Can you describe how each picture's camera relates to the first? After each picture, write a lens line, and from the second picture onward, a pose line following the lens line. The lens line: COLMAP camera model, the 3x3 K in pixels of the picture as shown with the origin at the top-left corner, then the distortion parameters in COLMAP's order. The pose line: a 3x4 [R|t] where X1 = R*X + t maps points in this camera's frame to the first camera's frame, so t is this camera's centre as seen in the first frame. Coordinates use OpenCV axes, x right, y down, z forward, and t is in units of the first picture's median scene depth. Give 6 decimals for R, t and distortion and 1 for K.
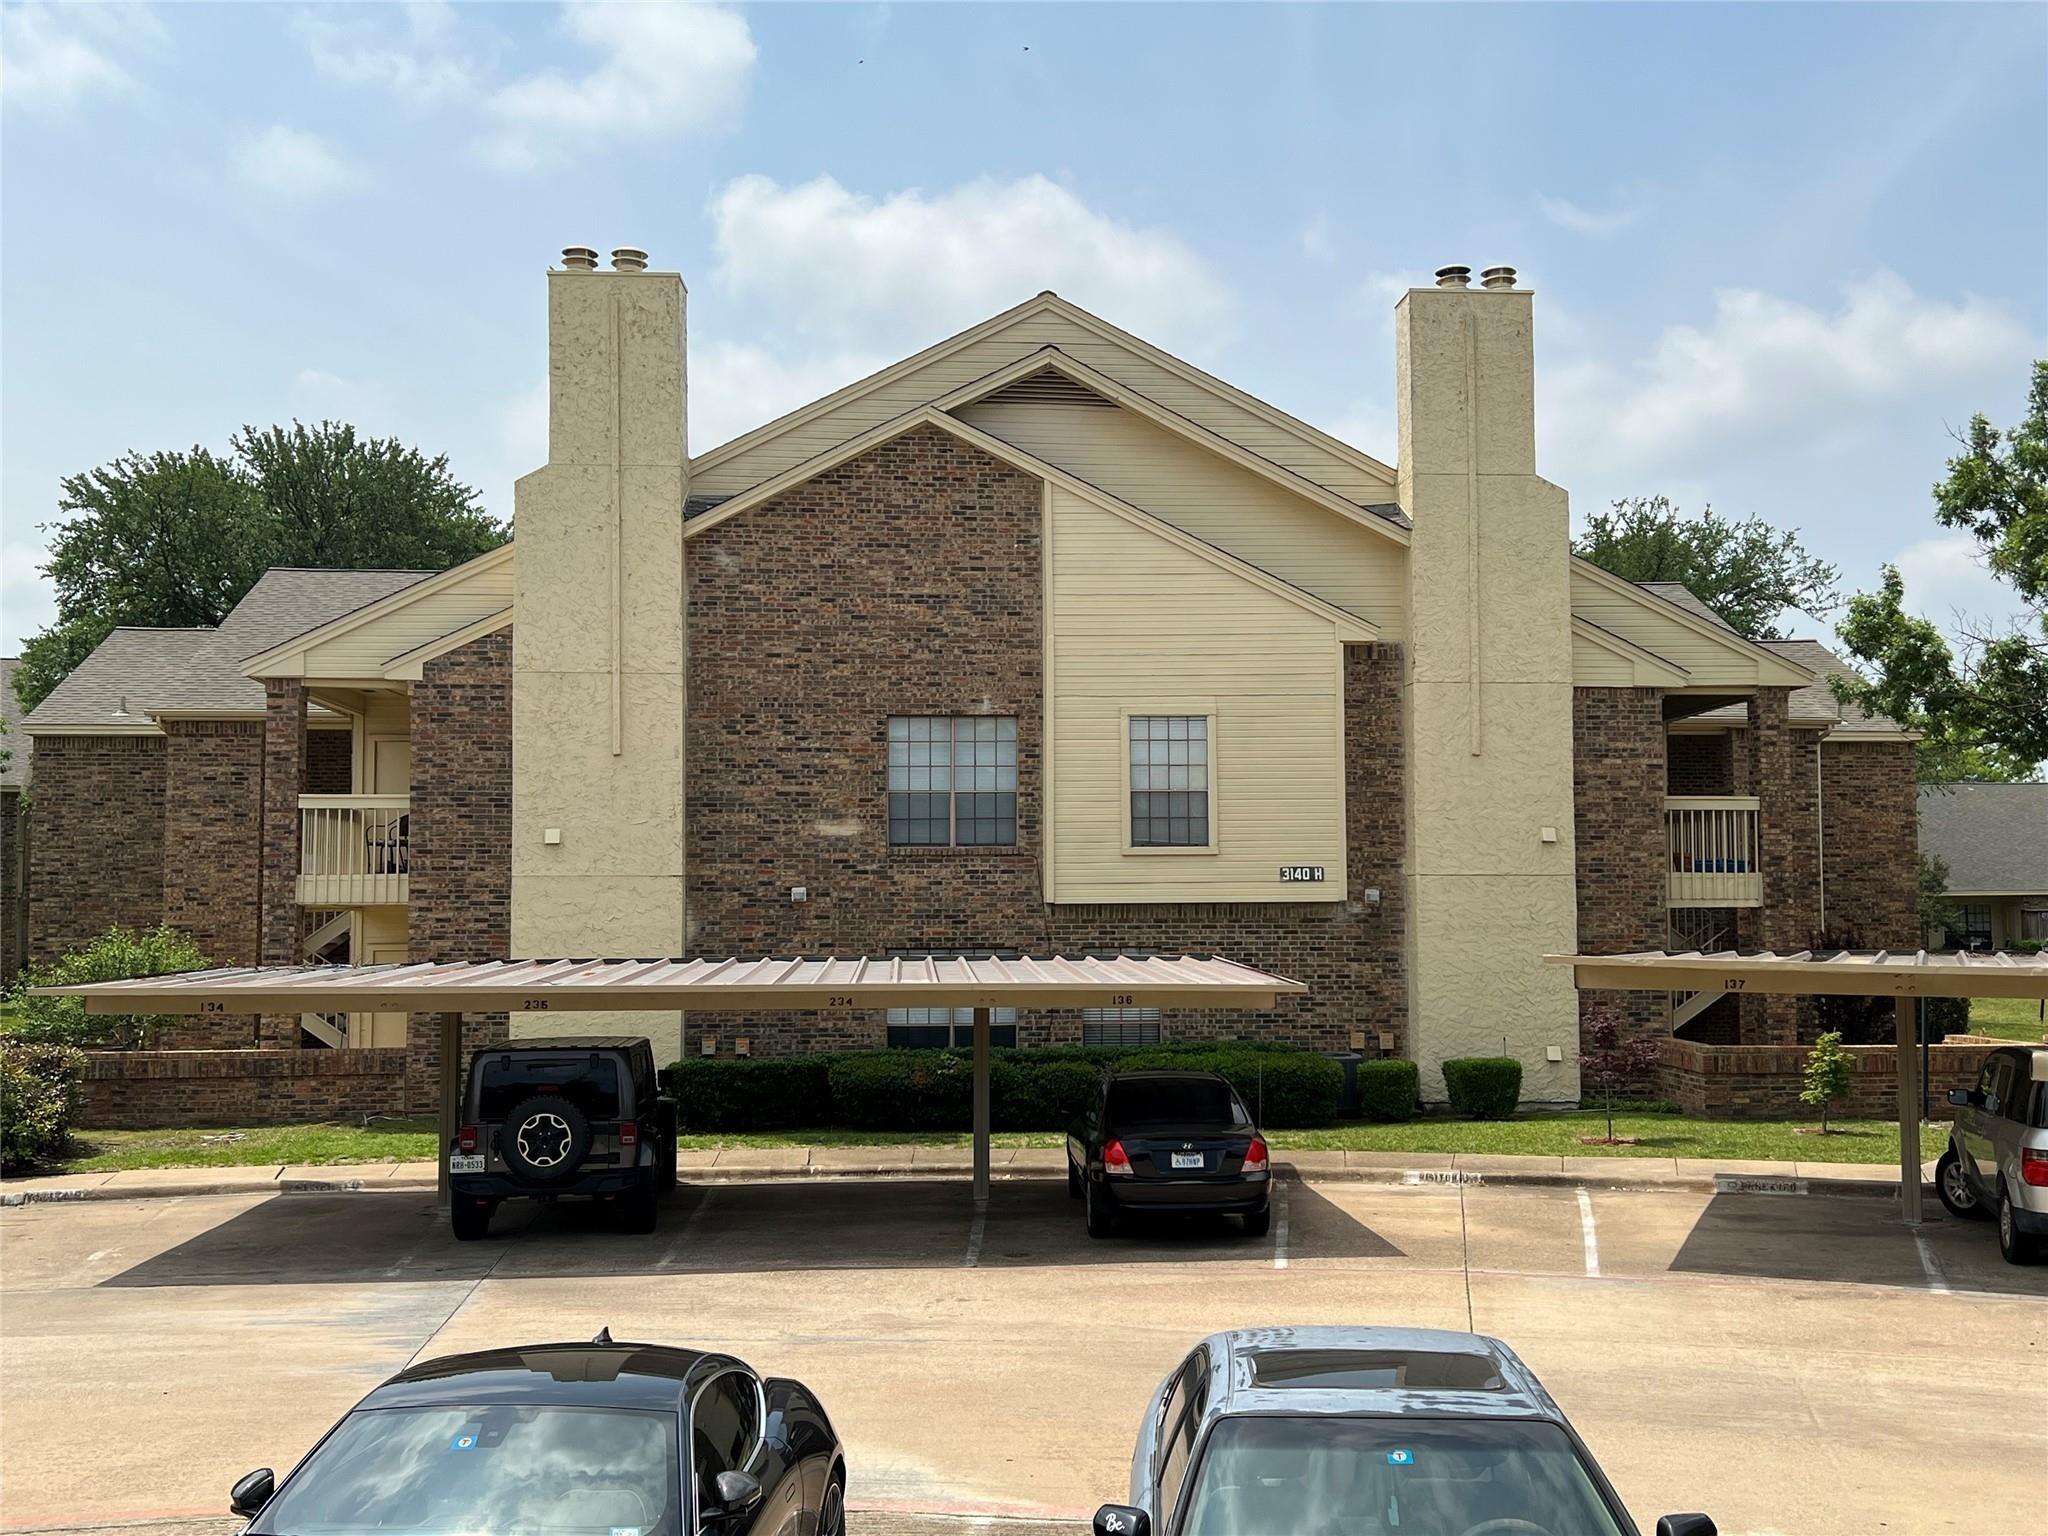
lens RADIAL K [[2096.7, 0, 1024.0], [0, 2096.7, 768.0], [0, 0, 1]] dist [0.122851, 0.000520]
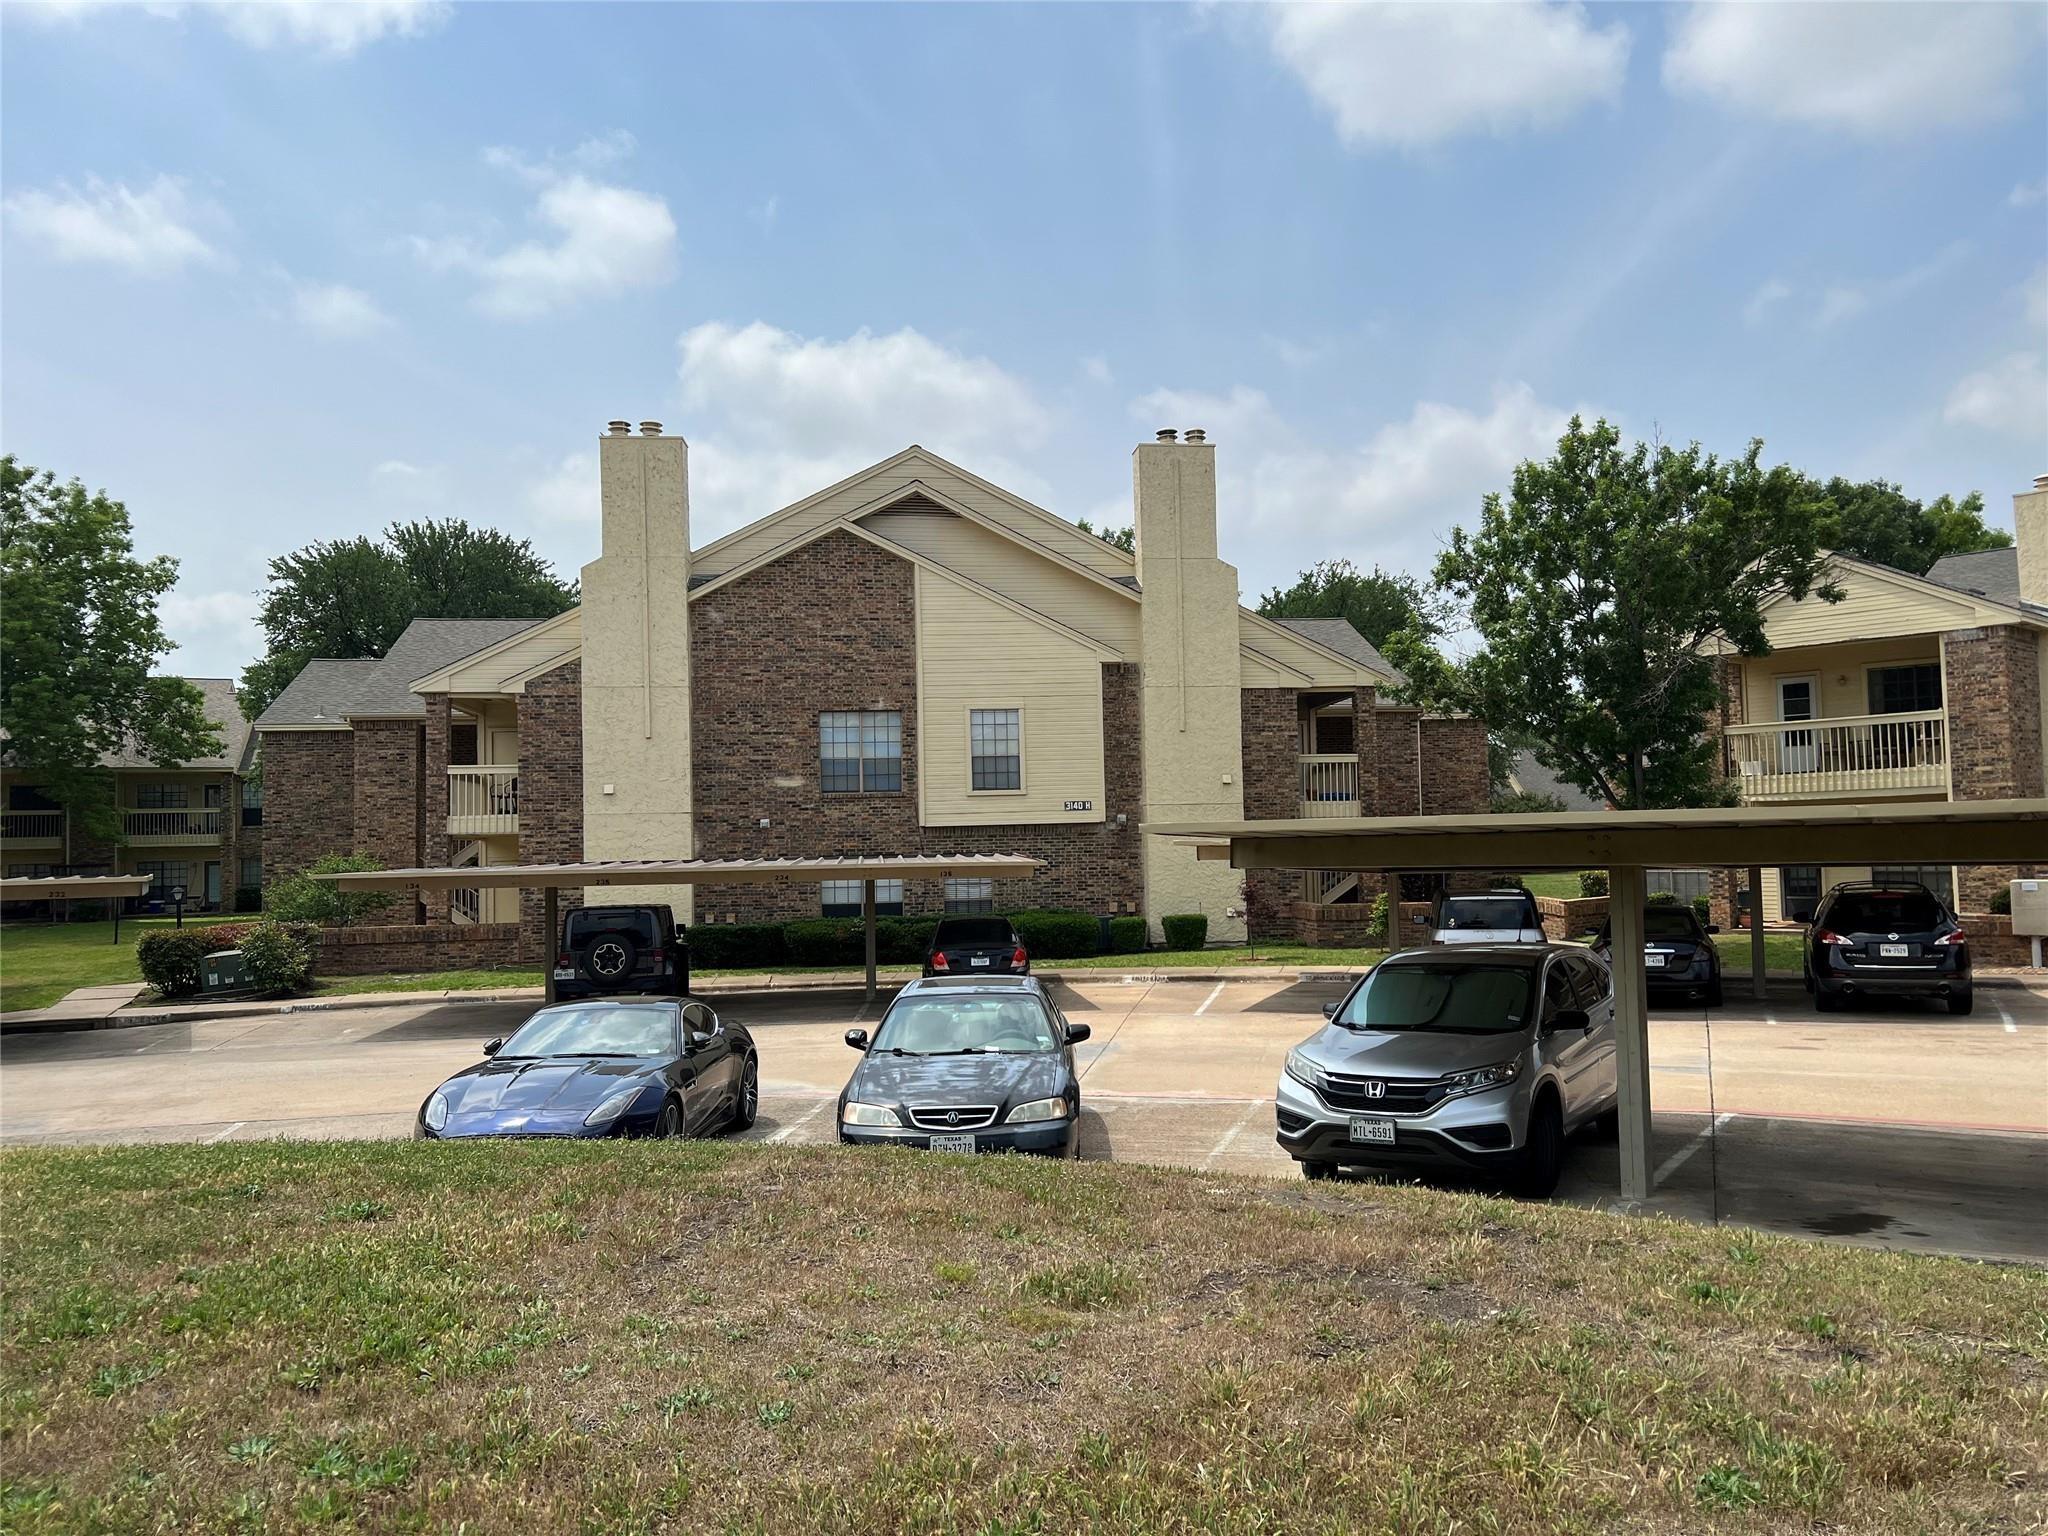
lens RADIAL K [[1516.8, 0, 1024.0], [0, 1516.8, 768.0], [0, 0, 1]] dist [0.087487, -0.001885]
pose [[0.998709, -0.015357, 0.048416, 0.034653], [0.014693, 0.999794, 0.014036, 0.004334], [-0.048622, -0.013307, 0.998729, -0.168148]]
